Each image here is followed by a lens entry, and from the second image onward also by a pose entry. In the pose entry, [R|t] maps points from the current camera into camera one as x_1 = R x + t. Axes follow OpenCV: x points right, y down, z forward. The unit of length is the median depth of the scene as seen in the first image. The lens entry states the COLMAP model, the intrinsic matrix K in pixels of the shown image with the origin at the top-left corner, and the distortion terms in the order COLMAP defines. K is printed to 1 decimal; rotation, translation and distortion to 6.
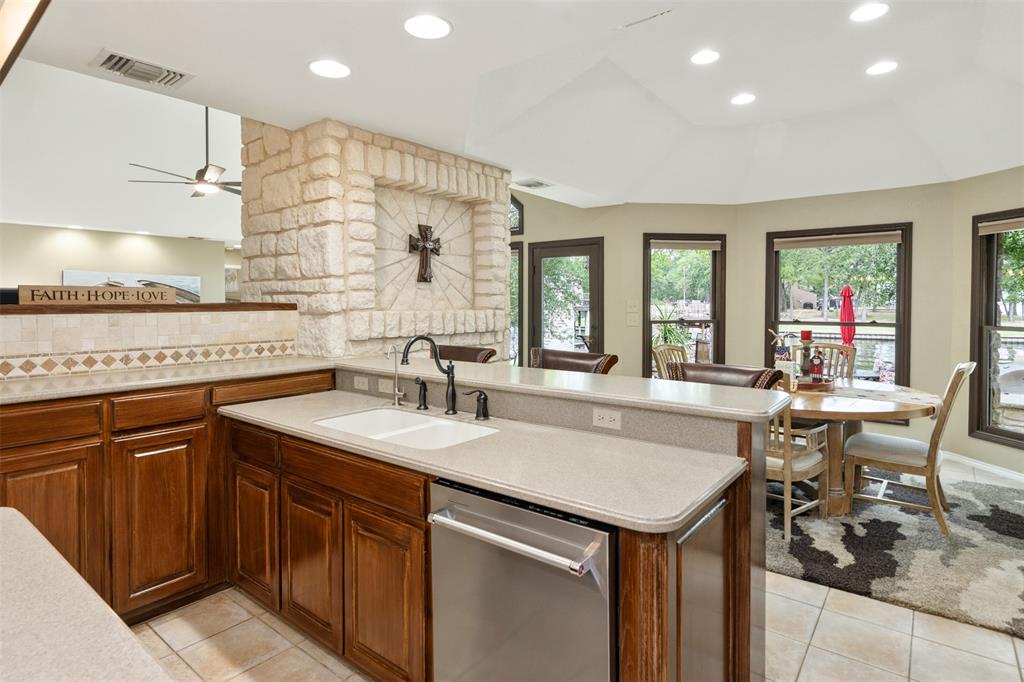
lens RADIAL K [[532.2, 0, 510.7], [0, 532.2, 312.4], [0, 0, 1]] dist [0.006336, -0.000914]
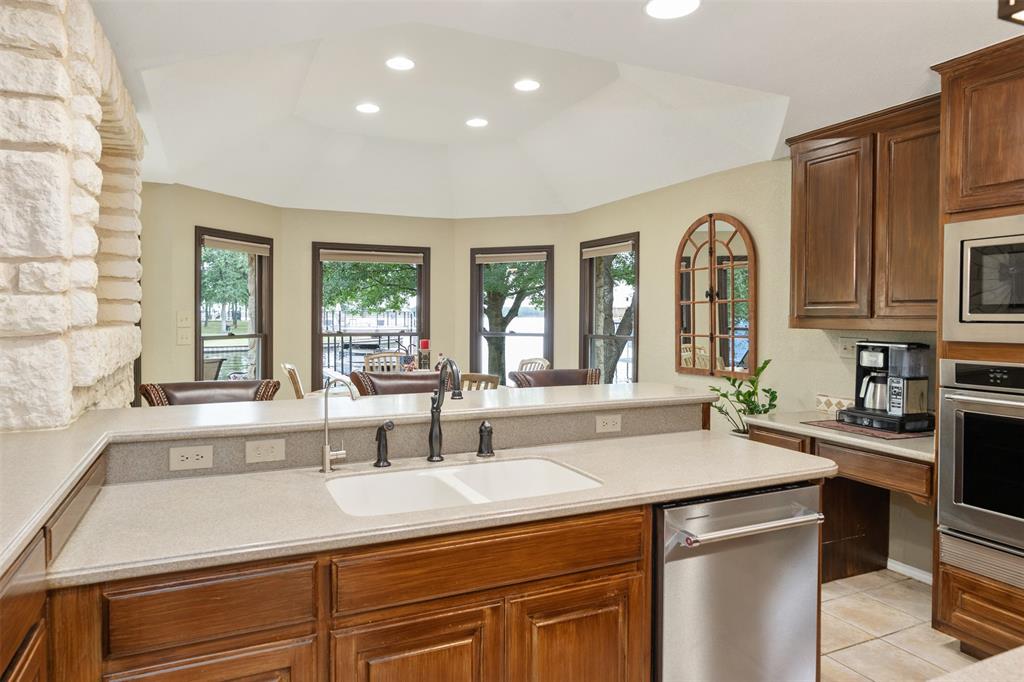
lens RADIAL K [[613.5, 0, 464.9], [0, 613.5, 325.0], [0, 0, 1]] dist [-0.001506, -0.000121]
pose [[0.491275, -0.012919, 0.870909, -0.679463], [0.013736, 0.999881, 0.007084, -0.007268], [-0.870896, 0.008483, 0.491394, 0.424600]]
